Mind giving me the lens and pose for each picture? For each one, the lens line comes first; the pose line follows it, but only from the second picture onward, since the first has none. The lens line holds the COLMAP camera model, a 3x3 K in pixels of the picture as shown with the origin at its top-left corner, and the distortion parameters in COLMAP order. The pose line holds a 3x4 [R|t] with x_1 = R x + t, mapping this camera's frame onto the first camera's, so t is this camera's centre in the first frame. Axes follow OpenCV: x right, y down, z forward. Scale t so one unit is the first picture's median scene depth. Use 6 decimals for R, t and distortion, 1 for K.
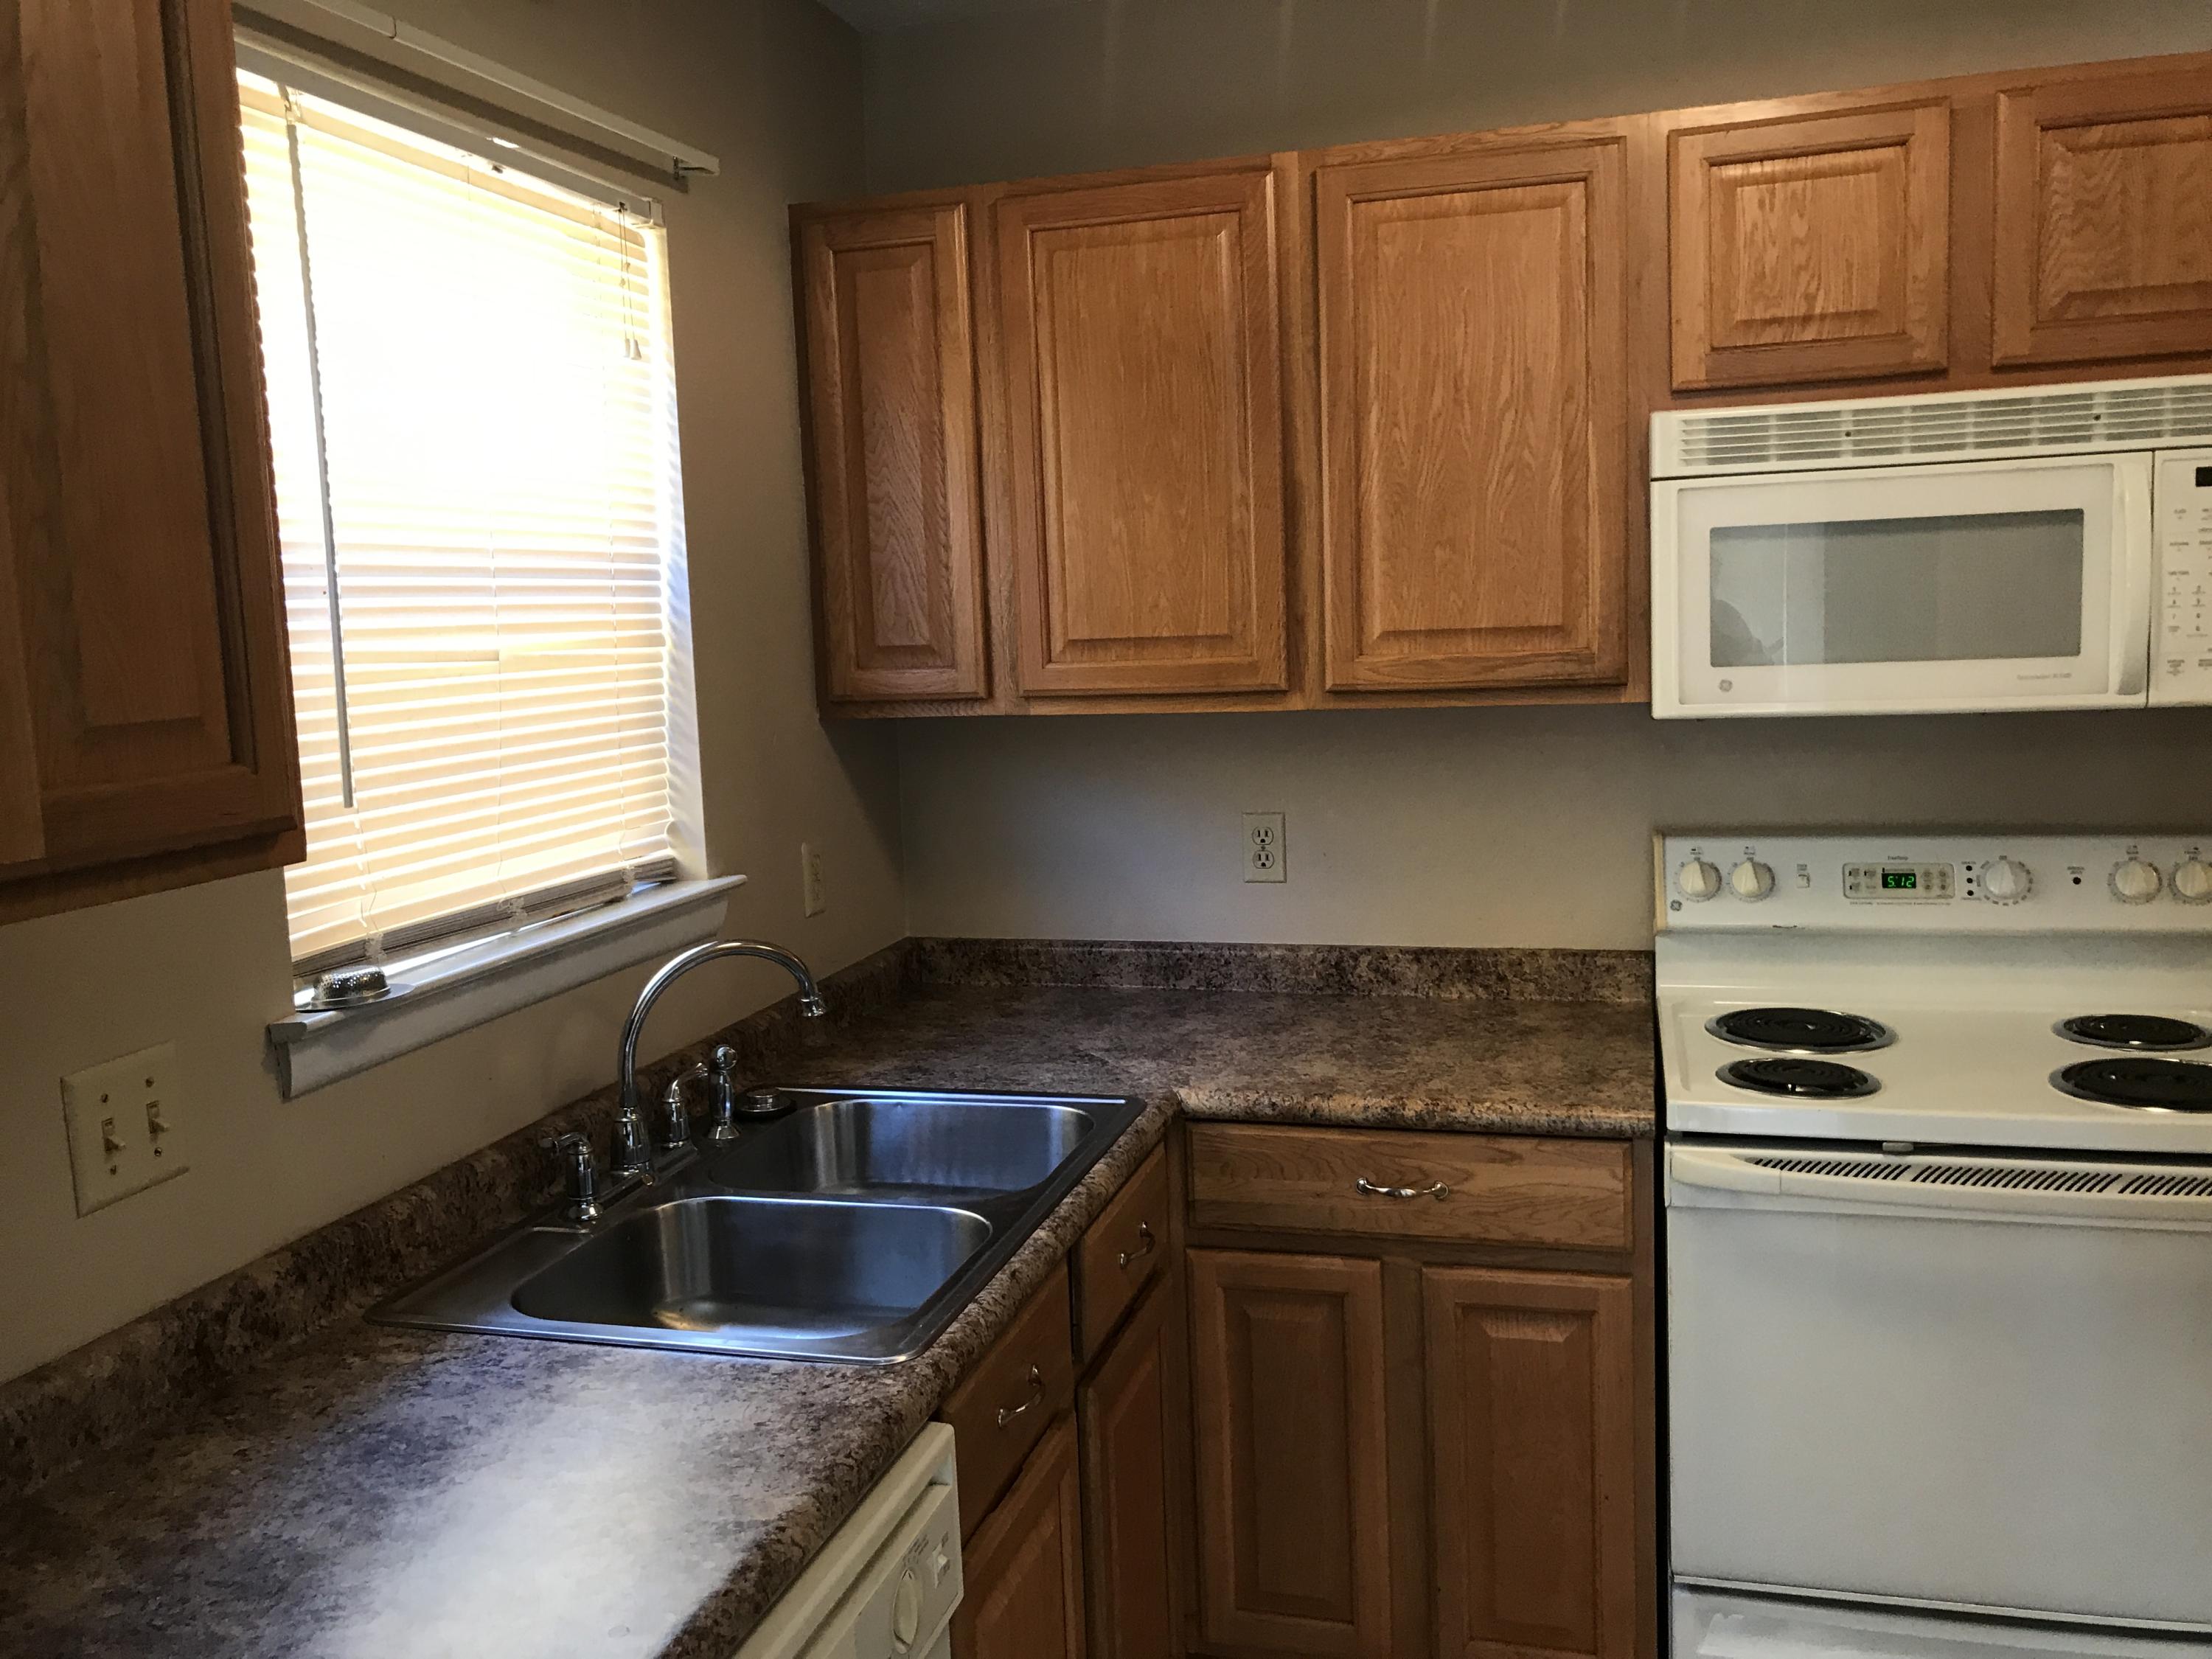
lens RADIAL K [[1825.3, 0, 1101.7], [0, 1825.3, 823.2], [0, 0, 1]] dist [0.015929, 0.009361]
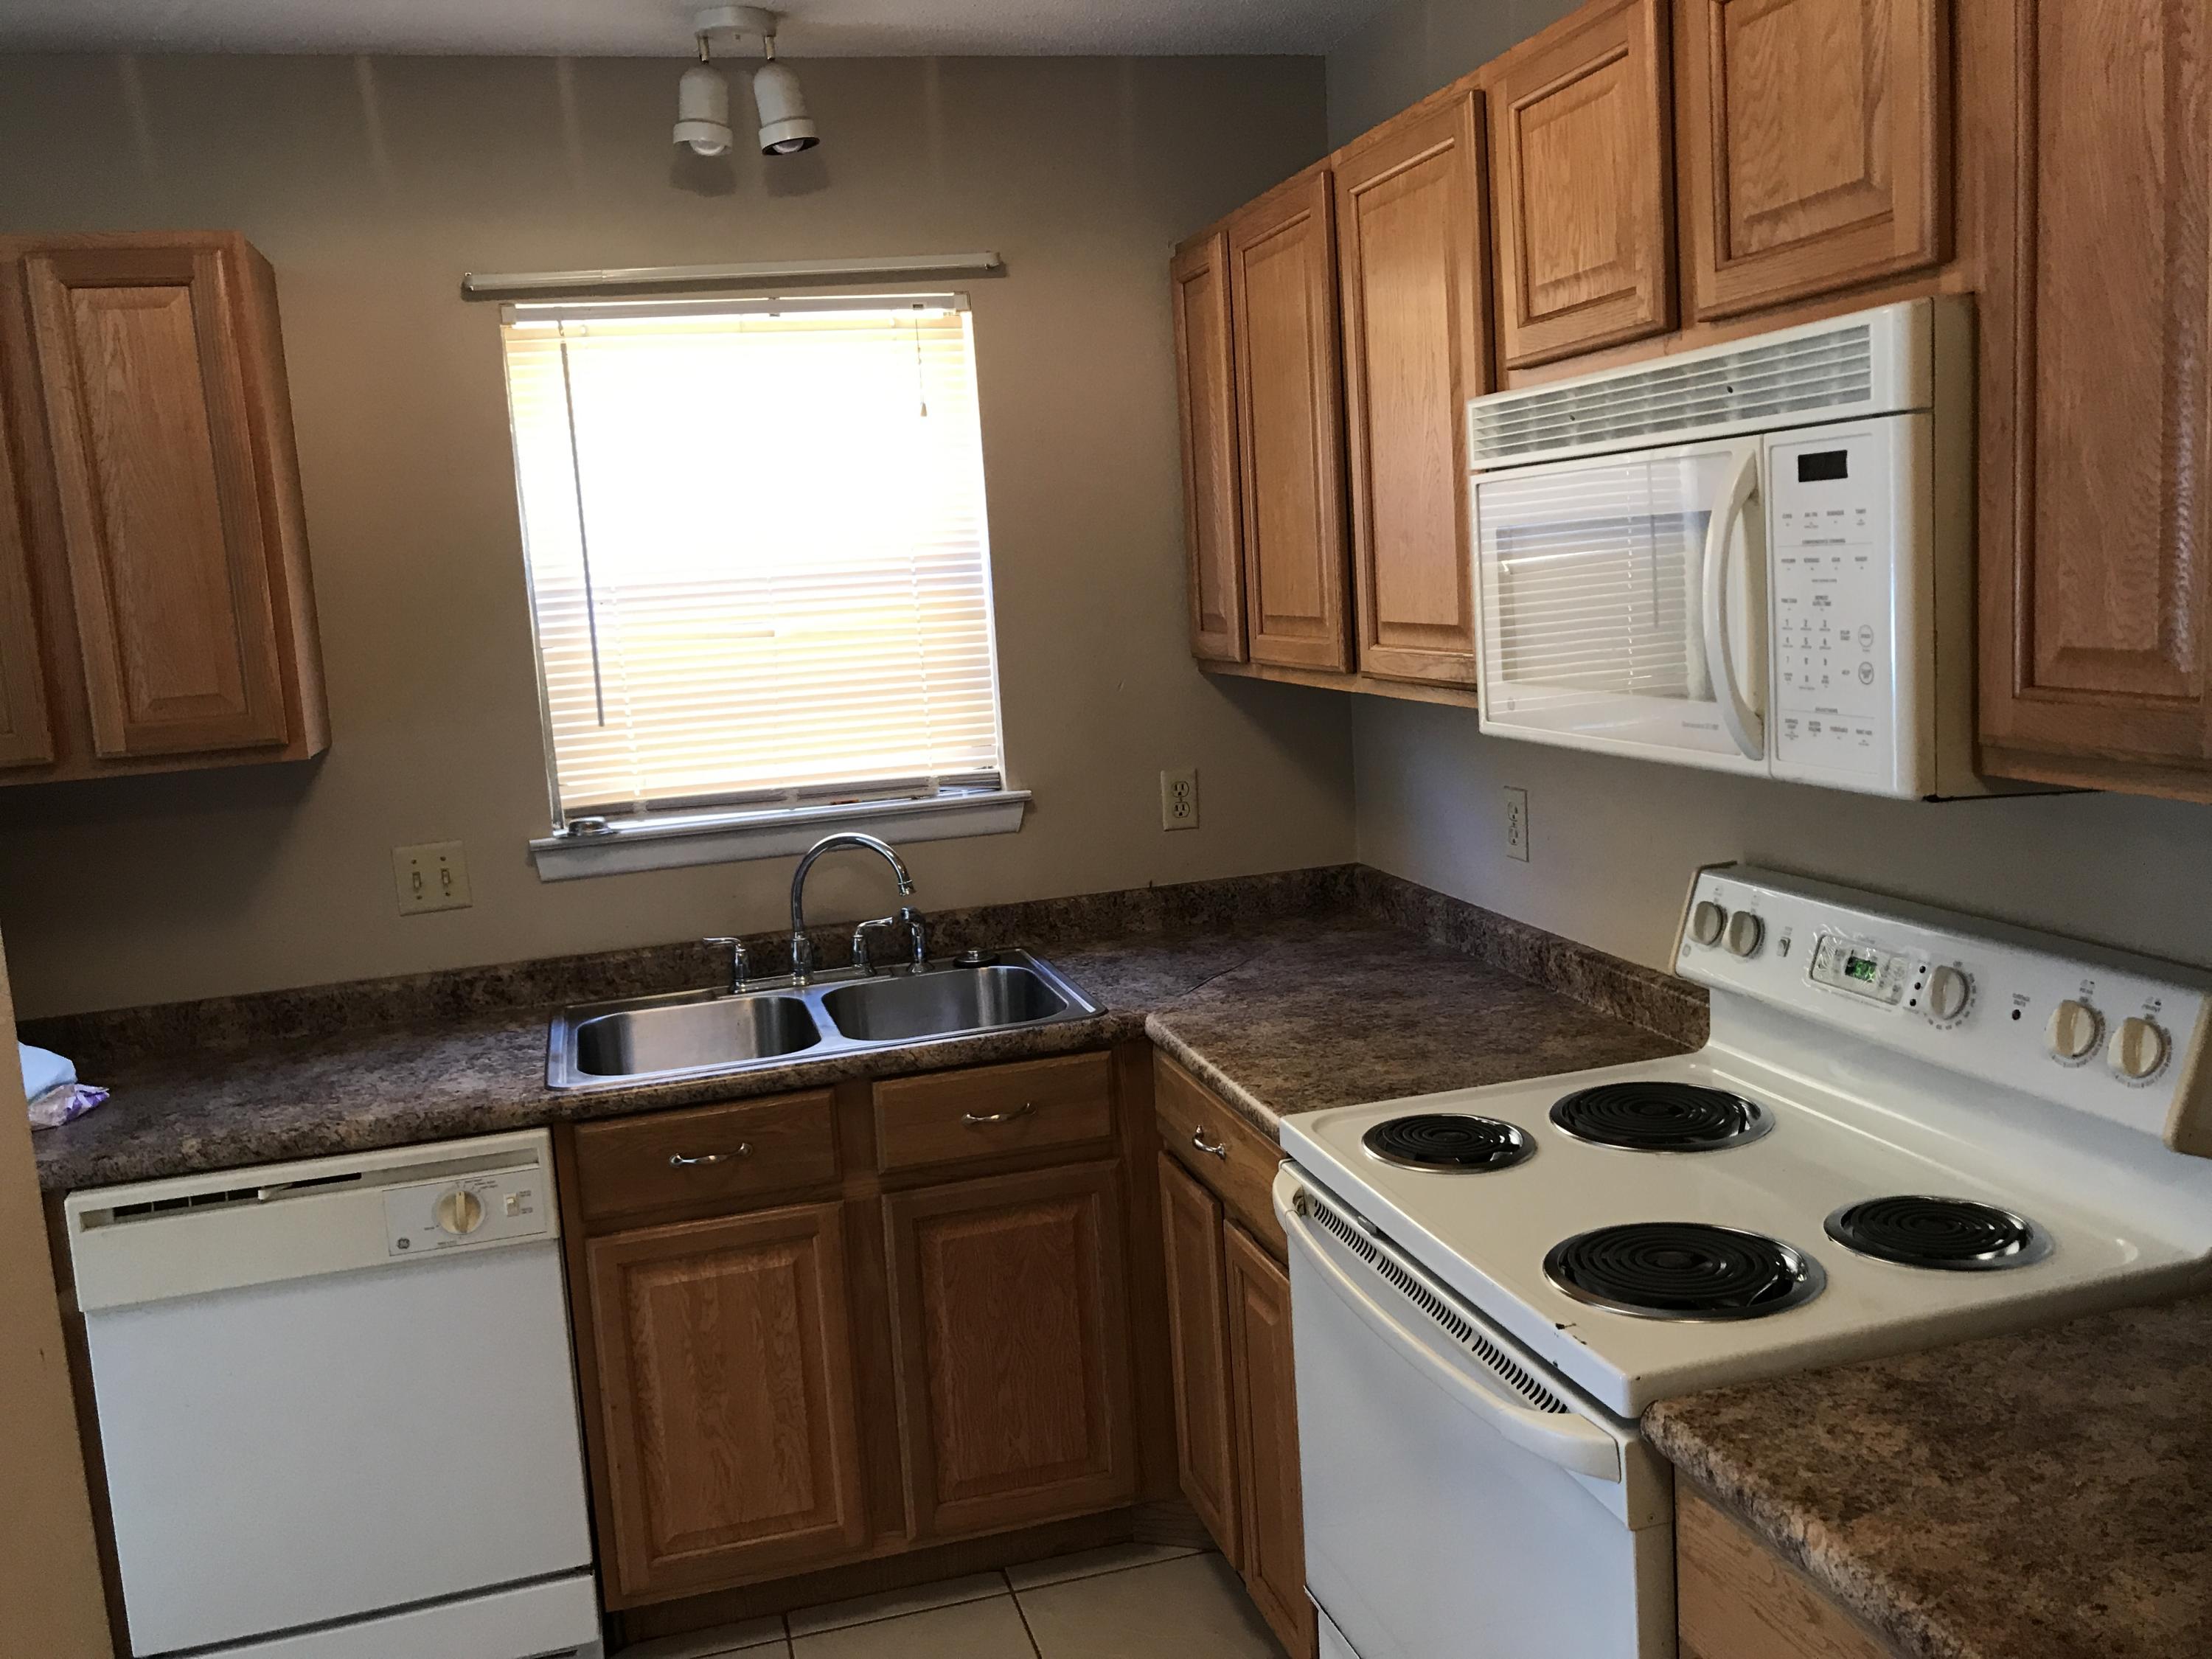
lens RADIAL K [[1825.3, 0, 1100.7], [0, 1825.3, 827.6], [0, 0, 1]] dist [0.015929, 0.009361]
pose [[0.523033, 0.129956, -0.842346, 1.061503], [-0.056127, 0.991414, 0.118103, -0.116859], [0.850462, -0.014493, 0.525837, 0.384919]]
